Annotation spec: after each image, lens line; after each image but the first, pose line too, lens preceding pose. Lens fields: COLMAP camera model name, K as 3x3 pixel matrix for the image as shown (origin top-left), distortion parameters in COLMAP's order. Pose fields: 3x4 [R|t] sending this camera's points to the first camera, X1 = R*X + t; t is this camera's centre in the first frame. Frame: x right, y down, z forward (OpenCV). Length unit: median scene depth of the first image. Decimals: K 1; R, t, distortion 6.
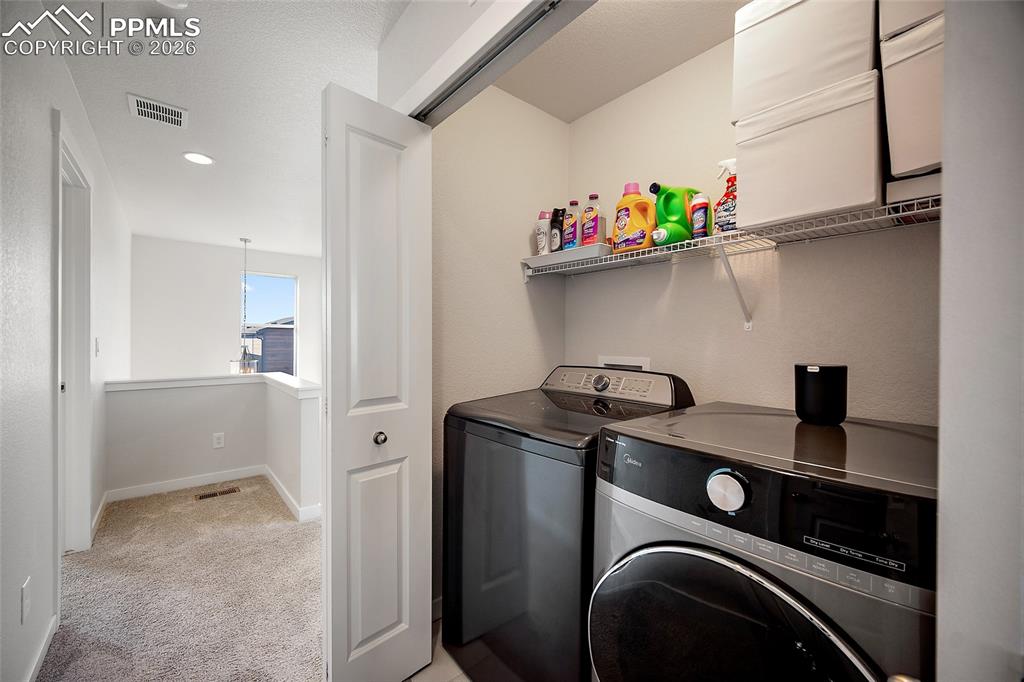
lens RADIAL K [[406.1, 0, 490.0], [0, 406.1, 339.1], [0, 0, 1]] dist [-0.001019, 0.004557]
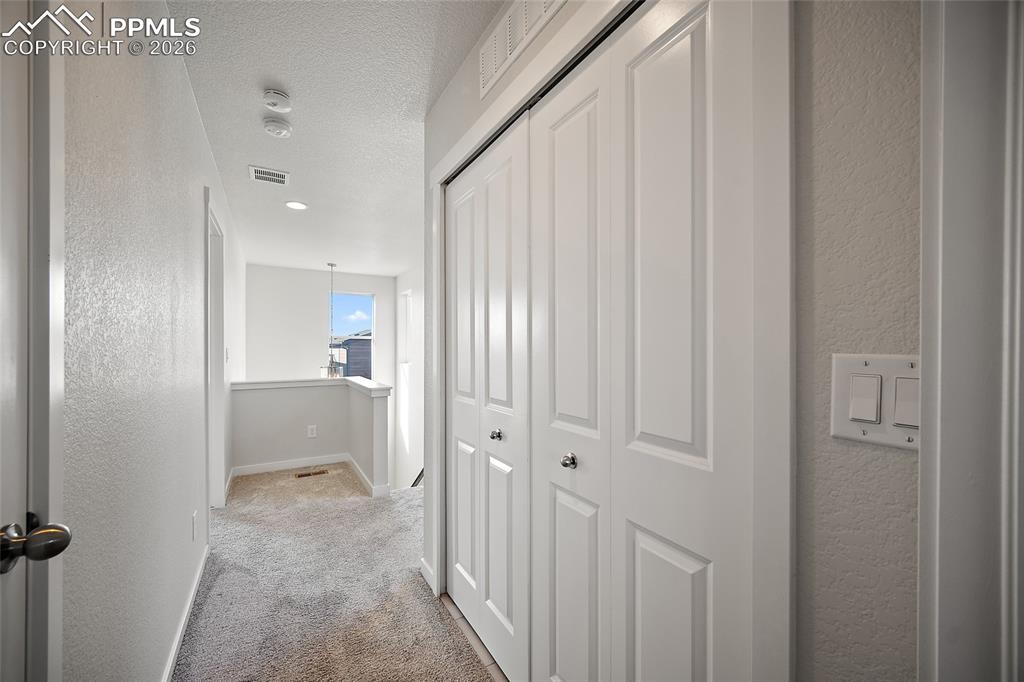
lens RADIAL K [[404.2, 0, 501.2], [0, 404.2, 345.3], [0, 0, 1]] dist [-0.001185, 0.000213]
pose [[0.988704, -0.008674, -0.149629, 0.094272], [0.007735, 0.999947, -0.006859, 0.002706], [0.149680, 0.005624, 0.988718, -0.140737]]
